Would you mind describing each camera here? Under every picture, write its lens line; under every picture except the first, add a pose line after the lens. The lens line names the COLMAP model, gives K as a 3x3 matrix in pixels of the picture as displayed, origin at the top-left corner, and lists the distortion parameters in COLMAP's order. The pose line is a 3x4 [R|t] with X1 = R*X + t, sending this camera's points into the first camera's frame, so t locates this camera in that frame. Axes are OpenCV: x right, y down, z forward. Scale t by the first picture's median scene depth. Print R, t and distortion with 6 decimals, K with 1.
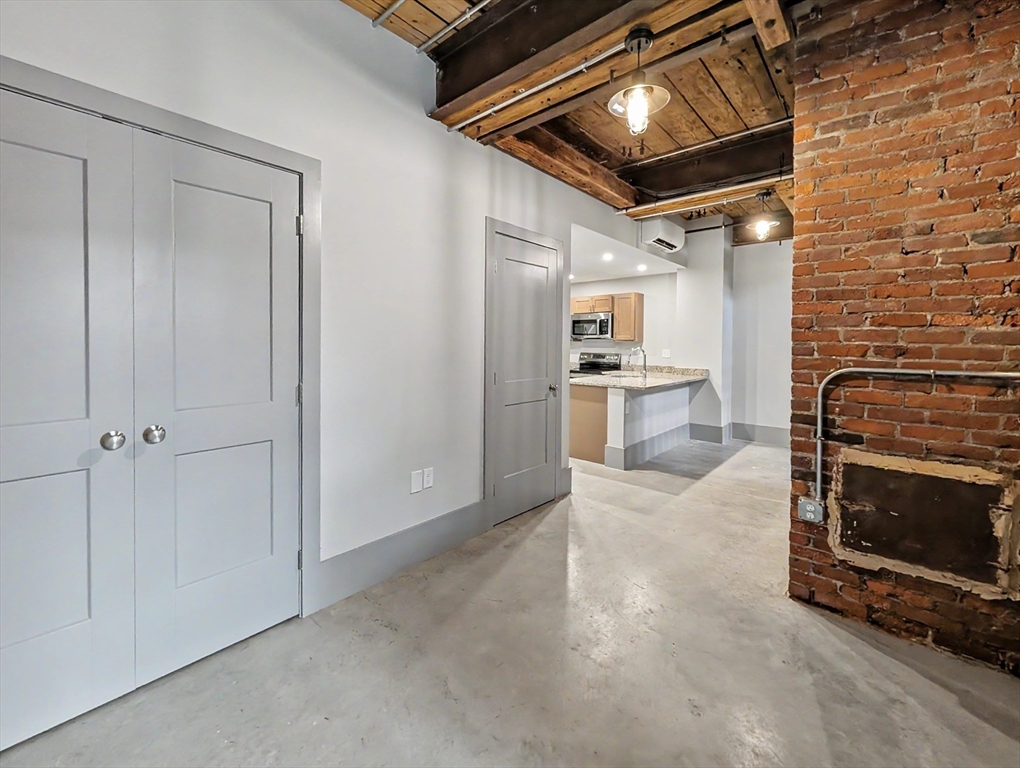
lens RADIAL K [[420.4, 0, 506.1], [0, 420.4, 345.5], [0, 0, 1]] dist [0.000156, -0.000077]
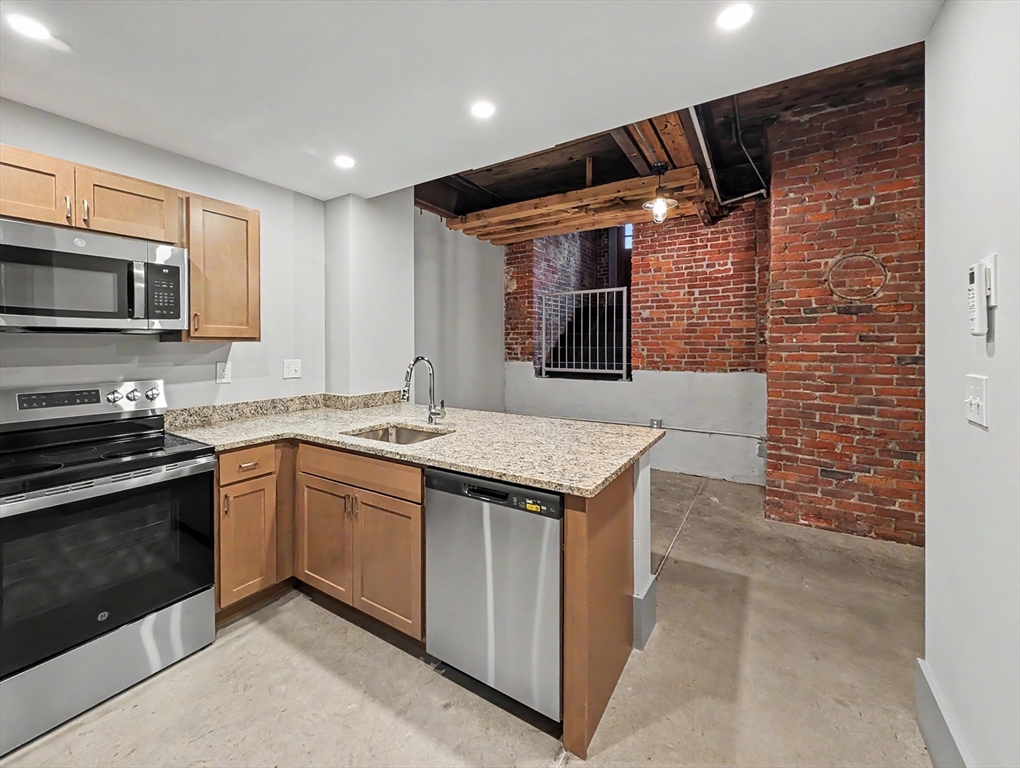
lens RADIAL K [[420.4, 0, 506.1], [0, 420.4, 345.5], [0, 0, 1]] dist [0.000156, -0.000077]
pose [[-0.166398, -0.007499, 0.986030, -0.106310], [0.008601, 0.999922, 0.009056, -0.008467], [-0.986021, 0.009987, -0.166321, 0.896443]]
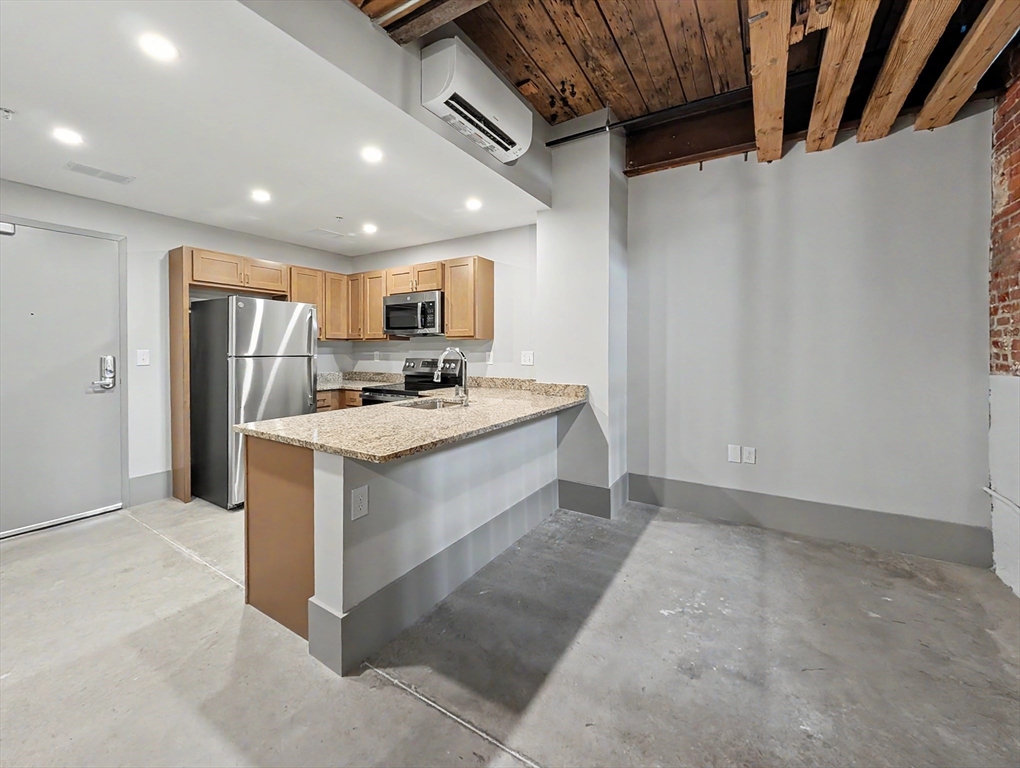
lens RADIAL K [[410.8, 0, 508.2], [0, 410.8, 352.3], [0, 0, 1]] dist [0.000550, 0.000011]
pose [[0.985347, -0.010015, 0.170267, 0.266760], [0.009172, 0.999941, 0.005736, 0.007302], [-0.170314, -0.004090, 0.985381, 0.445808]]
